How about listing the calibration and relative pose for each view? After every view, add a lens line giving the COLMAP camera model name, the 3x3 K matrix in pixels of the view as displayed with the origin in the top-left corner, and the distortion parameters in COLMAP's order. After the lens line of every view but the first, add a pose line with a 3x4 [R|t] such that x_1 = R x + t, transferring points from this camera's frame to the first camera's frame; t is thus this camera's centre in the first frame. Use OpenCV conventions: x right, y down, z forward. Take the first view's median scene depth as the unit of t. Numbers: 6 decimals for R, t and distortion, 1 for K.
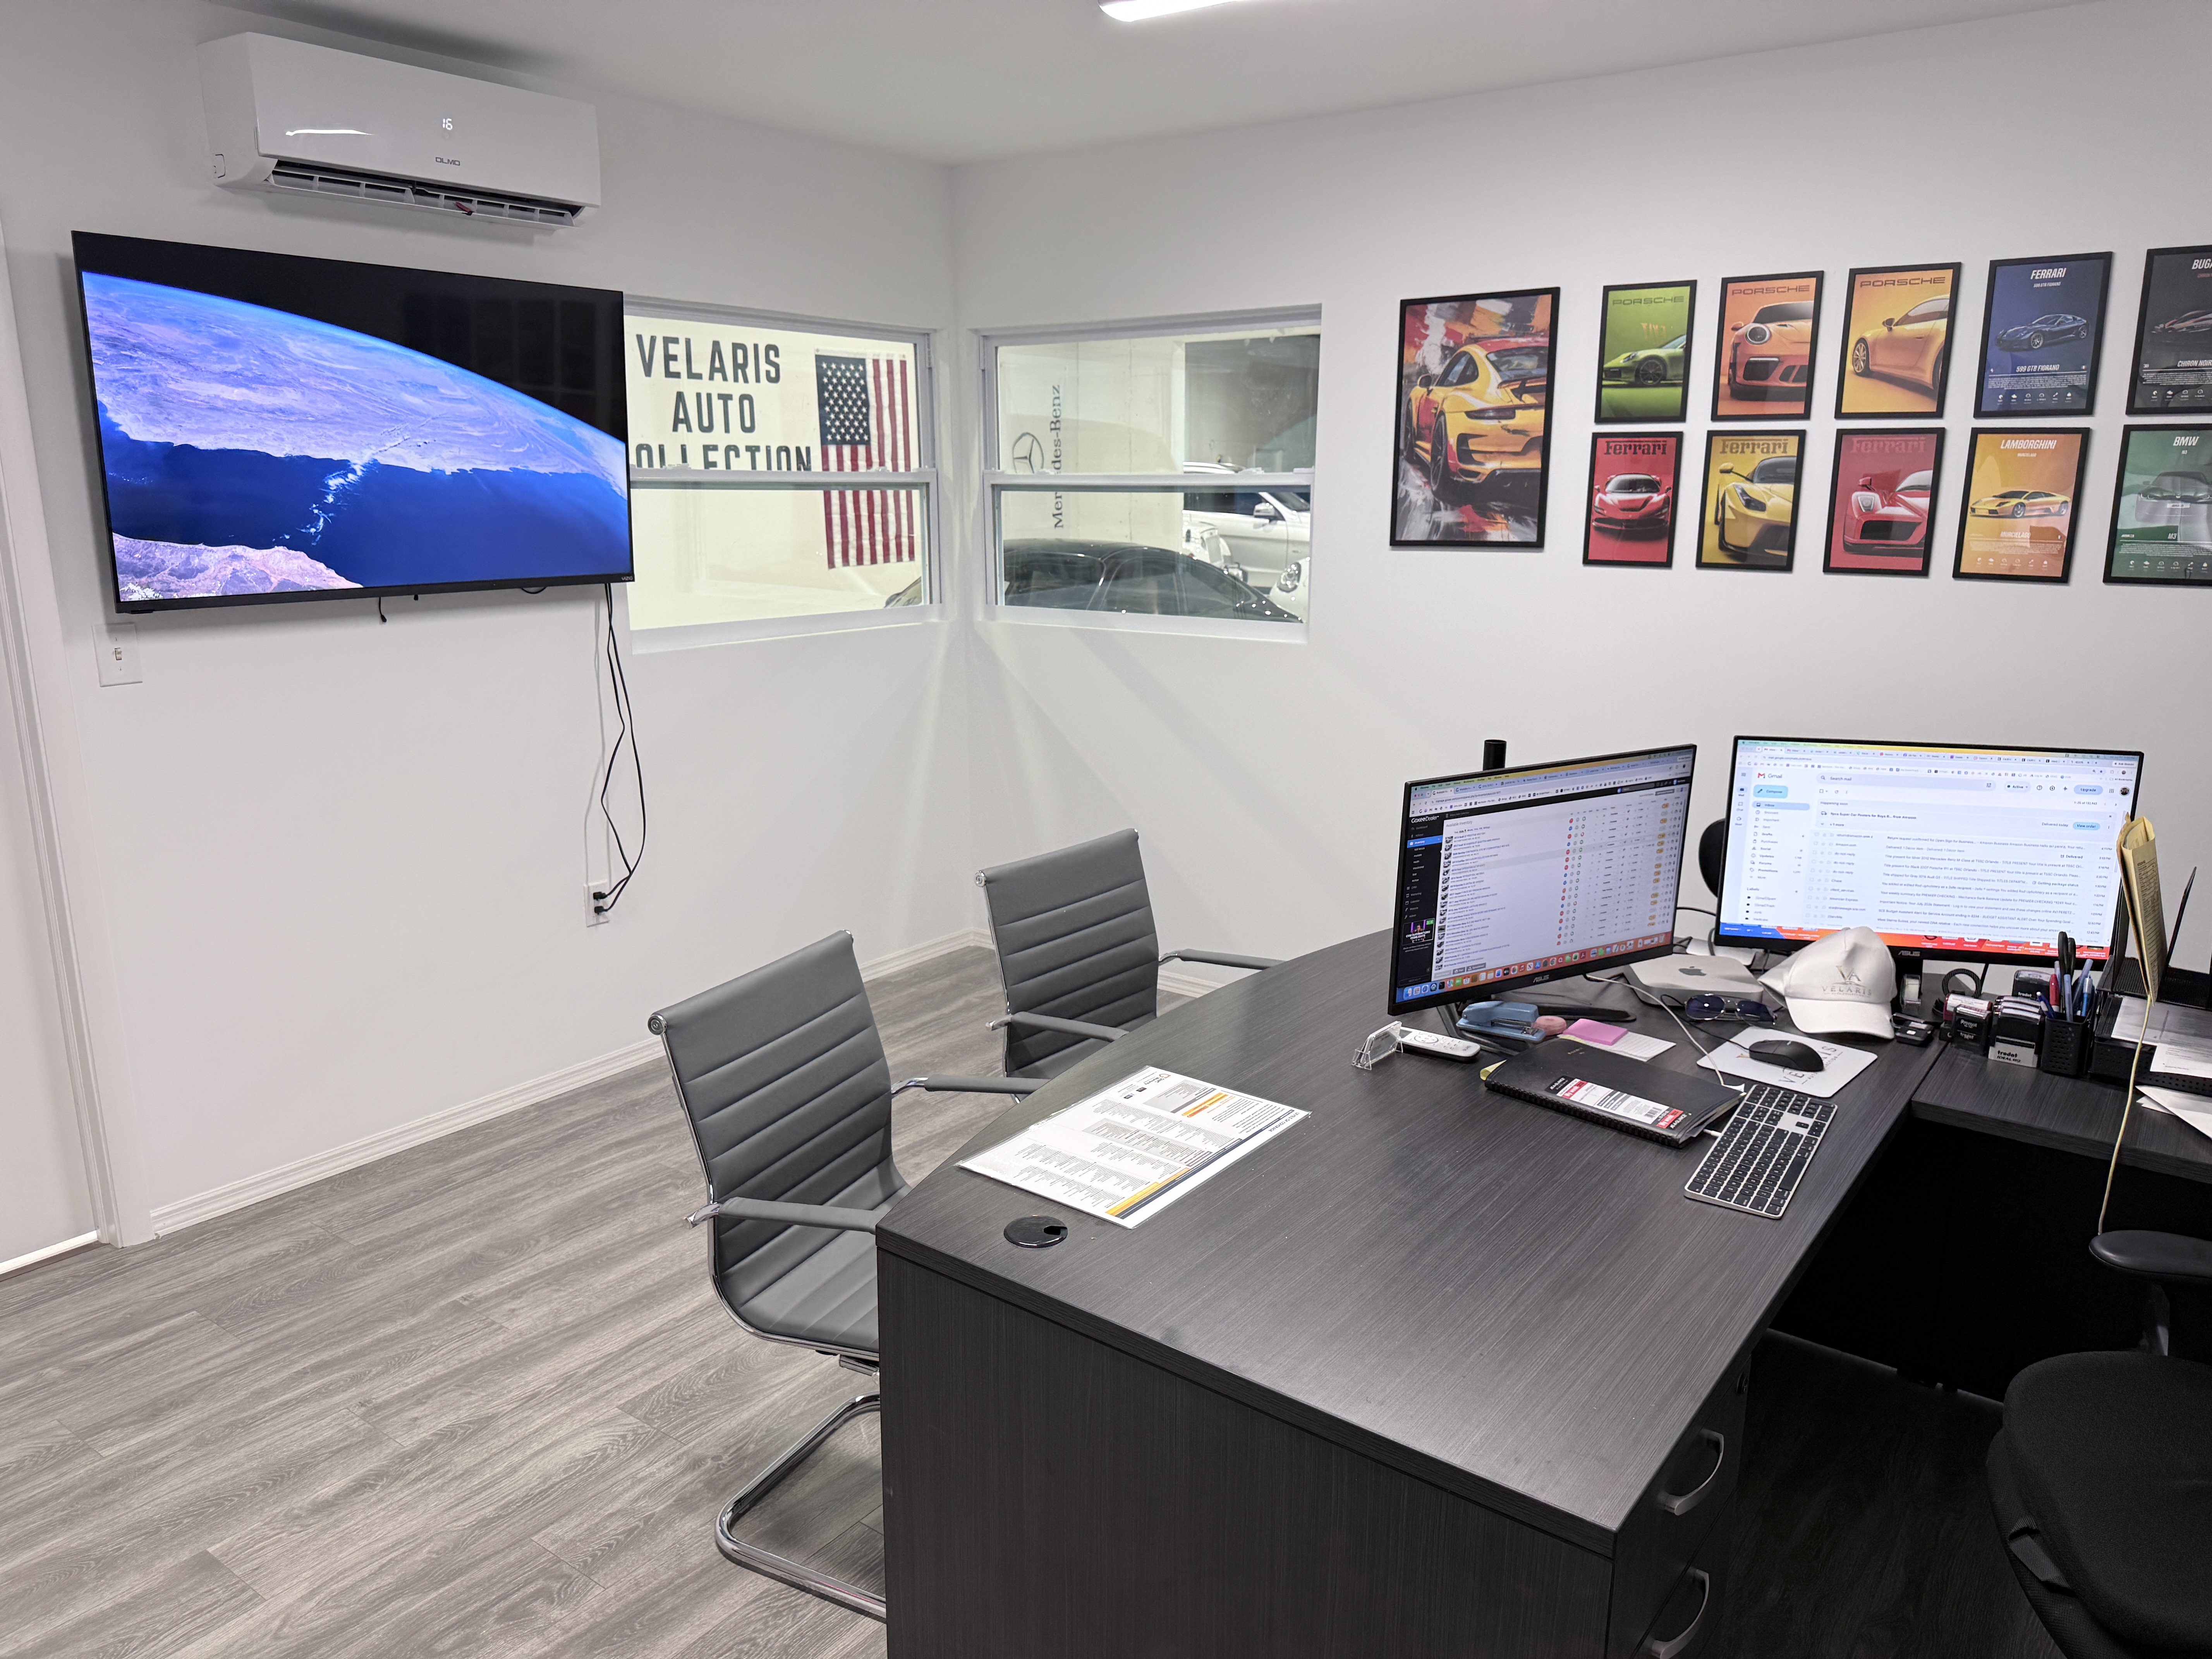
lens RADIAL K [[1540.6, 0, 1112.1], [0, 1540.6, 833.0], [0, 0, 1]] dist [-0.003233, 0.002461]
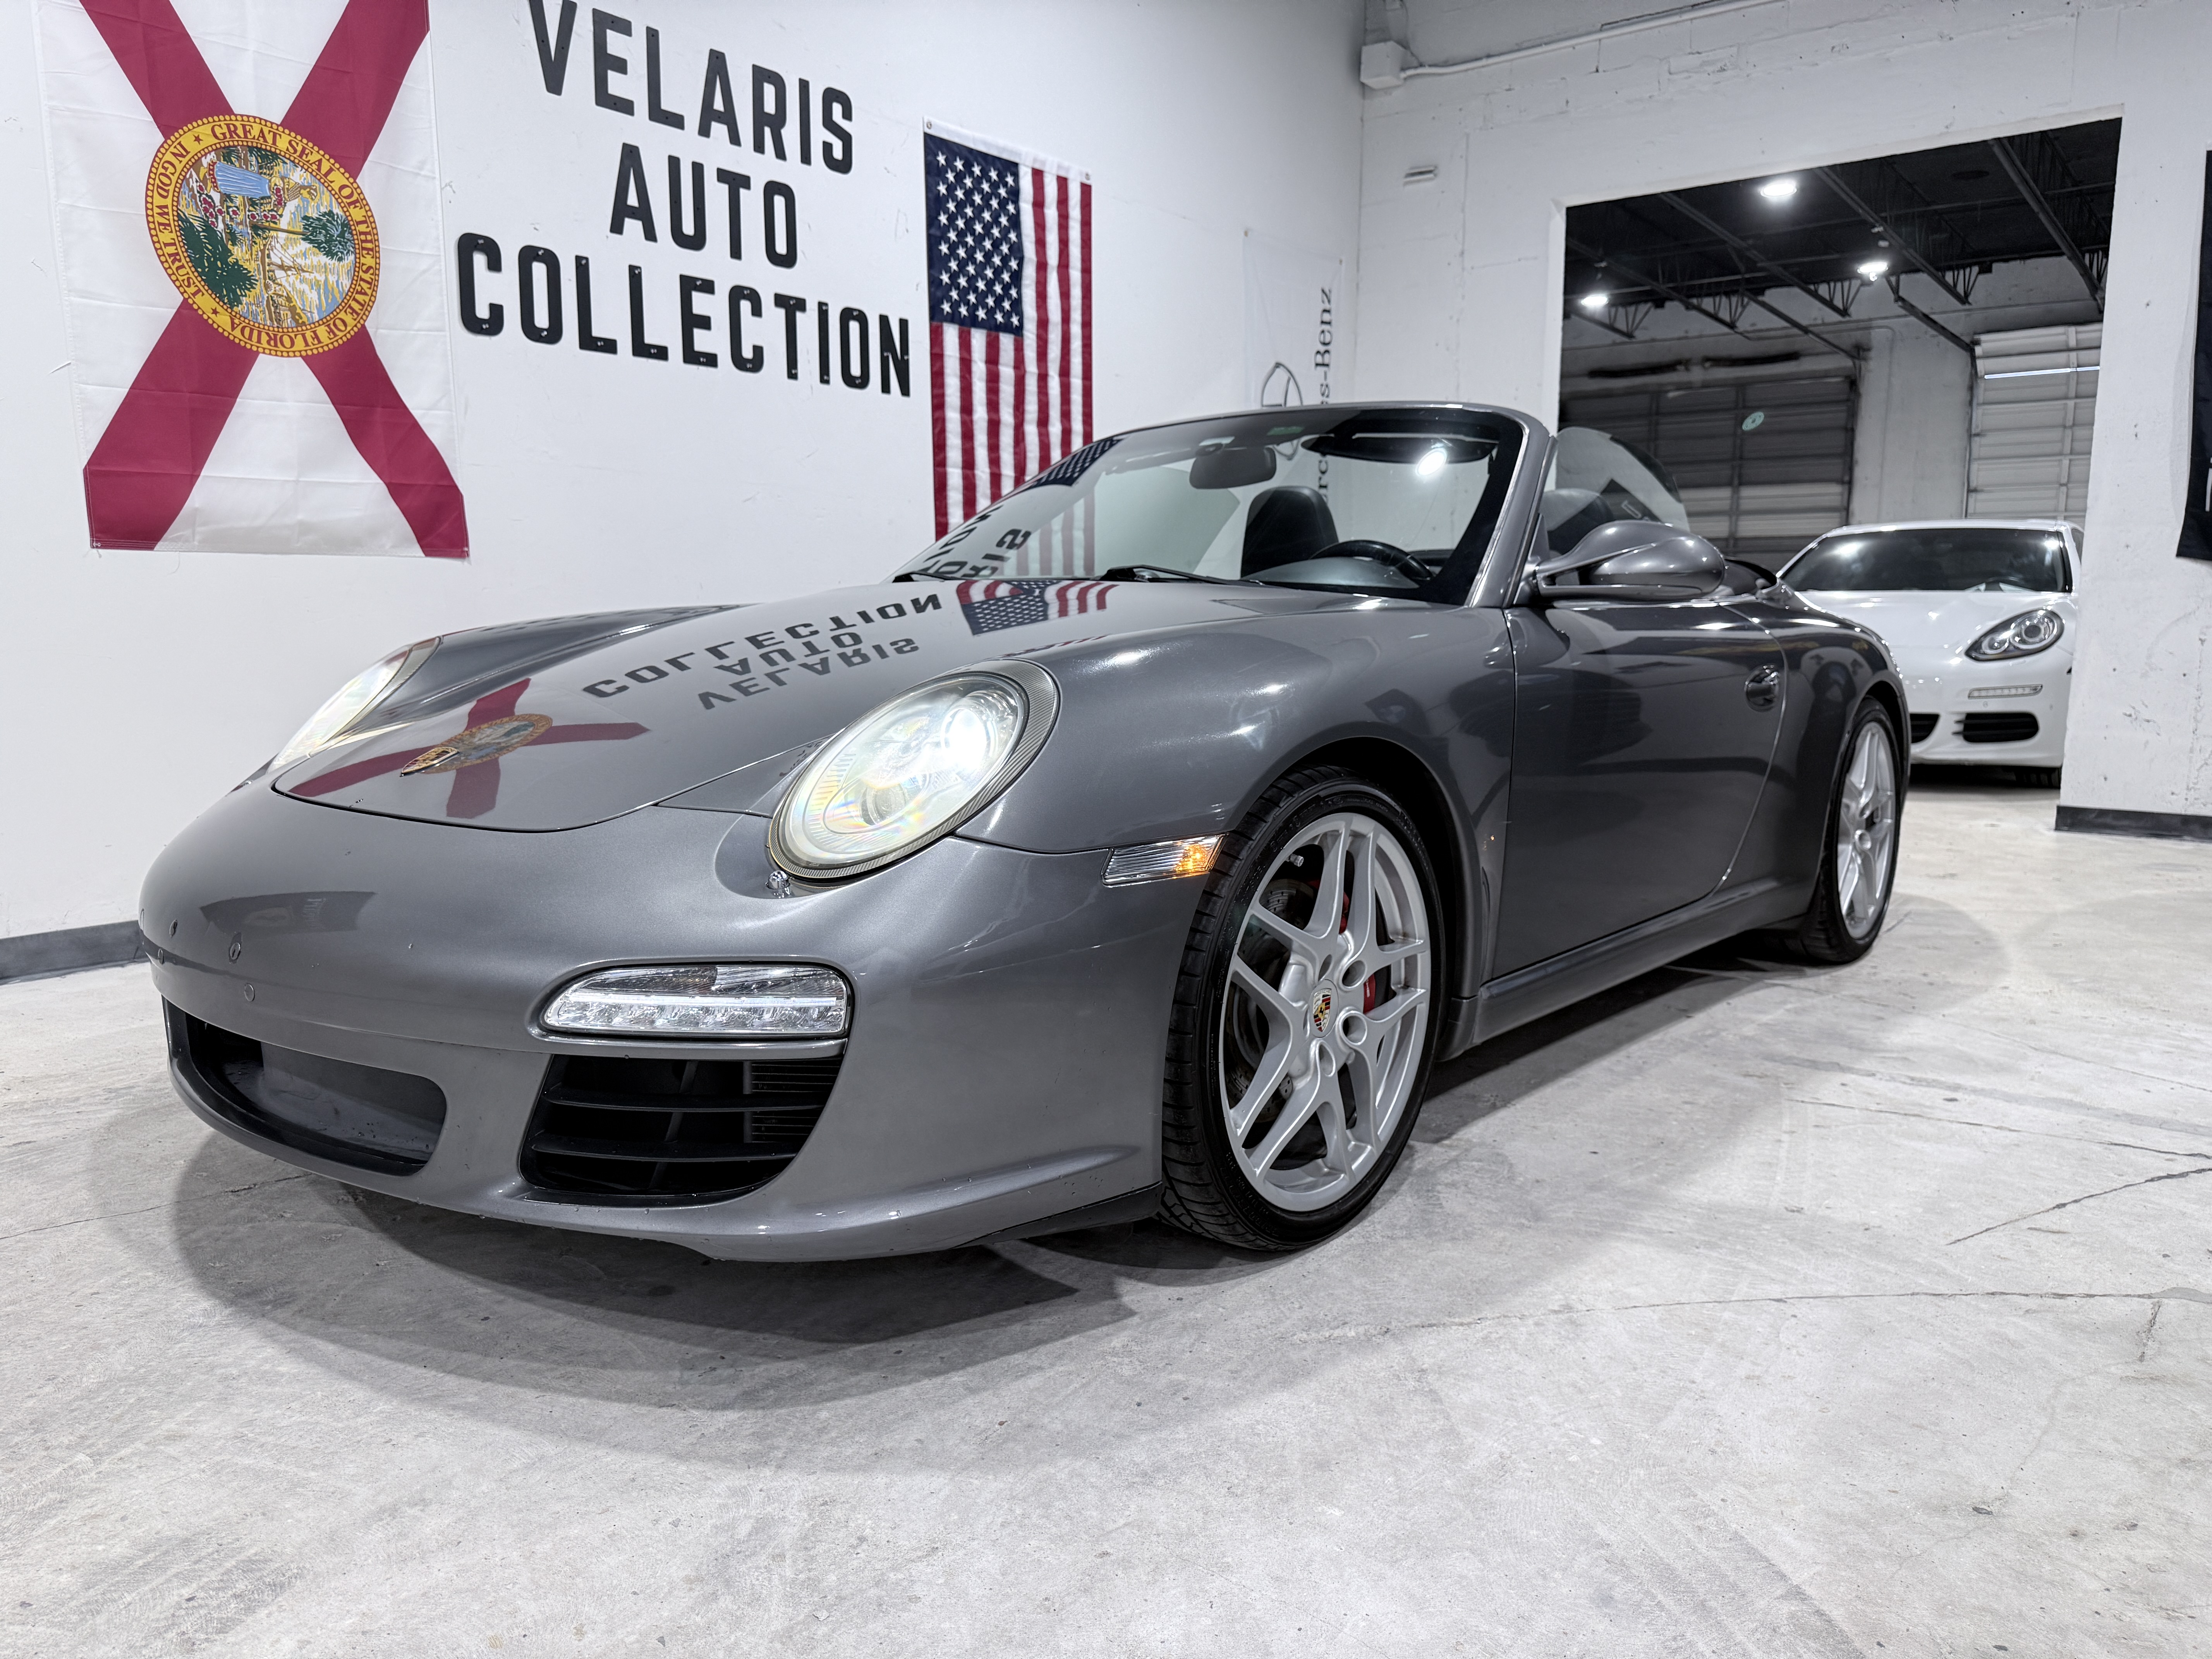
lens RADIAL K [[1540.6, 0, 1117.0], [0, 1540.6, 838.7], [0, 0, 1]] dist [-0.003233, 0.002461]
pose [[0.999932, 0.010066, 0.005828, -0.138972], [-0.009557, 0.996623, -0.081550, -0.054711], [-0.006629, 0.081488, 0.996652, 0.562475]]
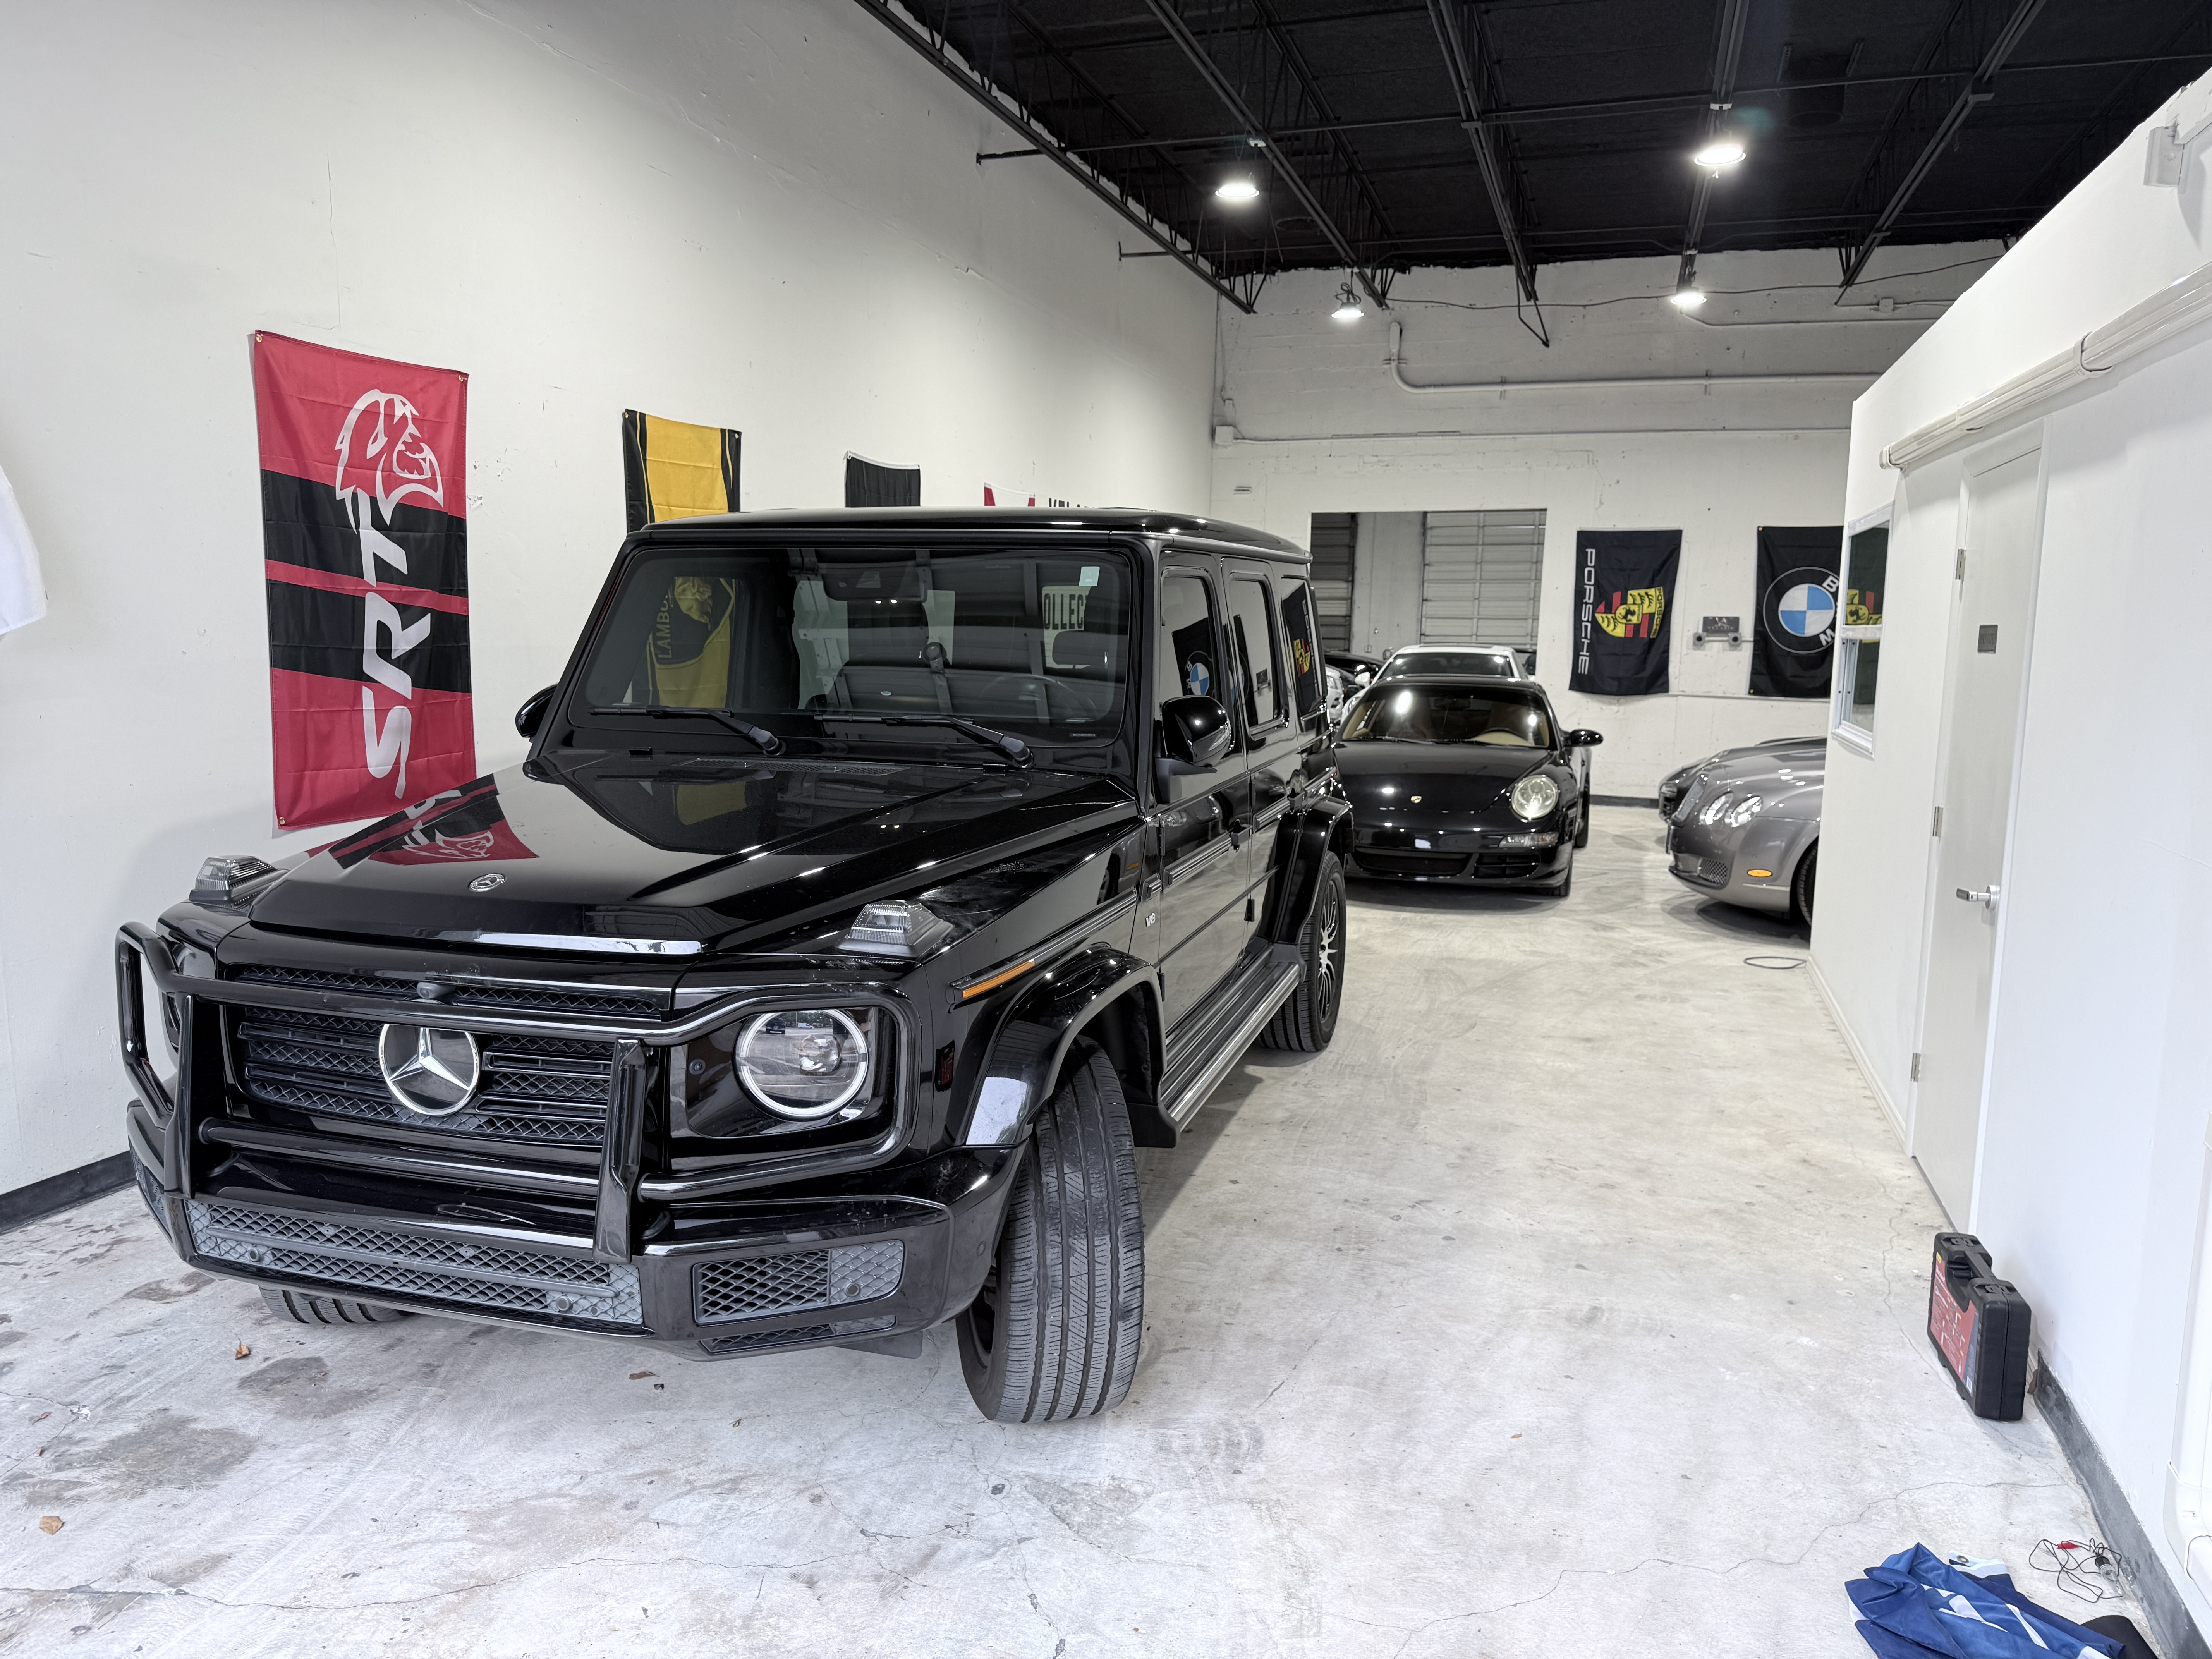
lens RADIAL K [[1540.6, 0, 1115.2], [0, 1540.6, 821.0], [0, 0, 1]] dist [-0.003233, 0.002461]
pose [[0.934787, -0.019766, 0.354659, -0.608594], [0.050556, 0.995690, -0.077759, -0.012960], [-0.351593, 0.090619, 0.931757, 0.001305]]
